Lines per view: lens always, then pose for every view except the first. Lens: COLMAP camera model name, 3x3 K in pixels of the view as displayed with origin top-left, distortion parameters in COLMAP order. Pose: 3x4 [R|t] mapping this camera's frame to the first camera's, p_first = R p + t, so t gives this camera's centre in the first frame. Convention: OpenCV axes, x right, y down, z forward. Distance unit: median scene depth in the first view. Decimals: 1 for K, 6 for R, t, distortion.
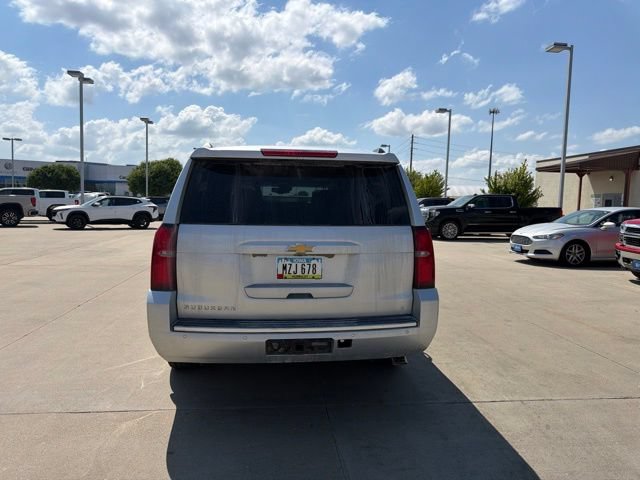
lens RADIAL K [[454.3, 0, 324.1], [0, 454.3, 236.3], [0, 0, 1]] dist [0.056003, -0.063874]
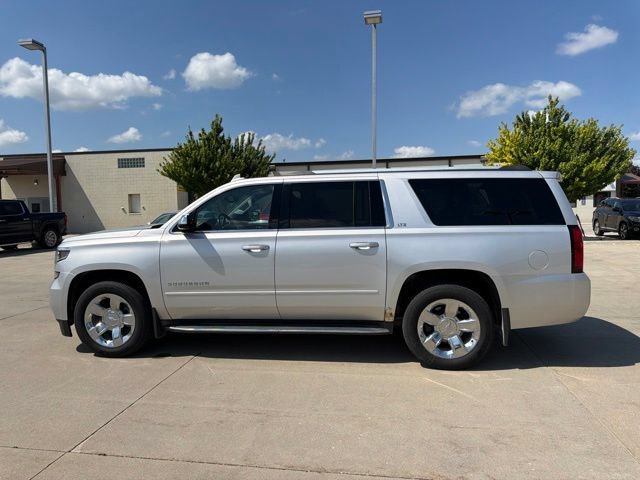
lens RADIAL K [[456.4, 0, 323.0], [0, 456.4, 230.7], [0, 0, 1]] dist [0.053458, -0.082163]
pose [[0.251270, -0.075591, 0.964961, -1.765257], [0.092692, 0.994243, 0.053748, -0.147417], [-0.963468, 0.075938, 0.256830, 1.272341]]
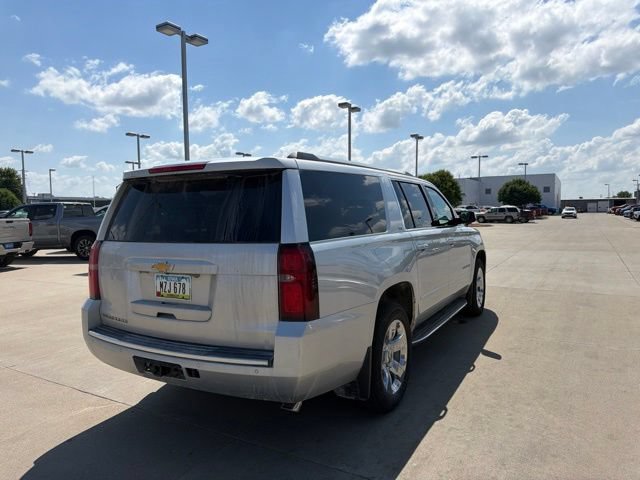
lens RADIAL K [[455.3, 0, 320.0], [0, 455.3, 240.0], [0, 0, 1]] dist [0.054346, -0.075765]
pose [[0.803309, -0.000551, -0.595562, 0.718886], [-0.008096, 0.999897, -0.011845, -0.019003], [0.595507, 0.014337, 0.803222, 0.372079]]
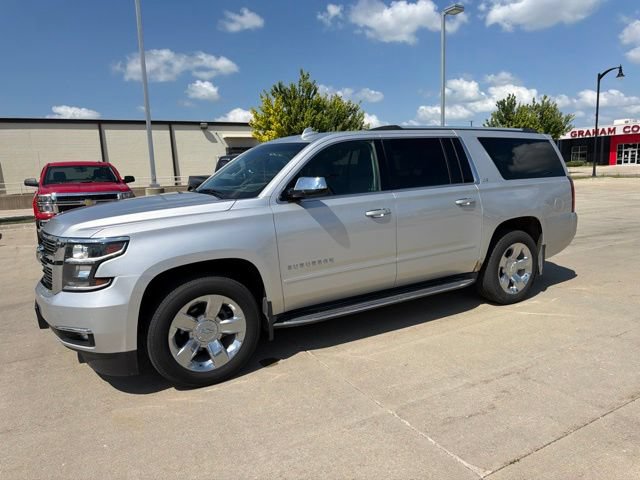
lens RADIAL K [[456.4, 0, 323.0], [0, 456.4, 230.7], [0, 0, 1]] dist [0.053458, -0.082163]
pose [[-0.413184, -0.132816, 0.900910, -1.530386], [0.091638, 0.978221, 0.186242, -0.234730], [-0.906025, 0.159509, -0.392015, 2.460939]]
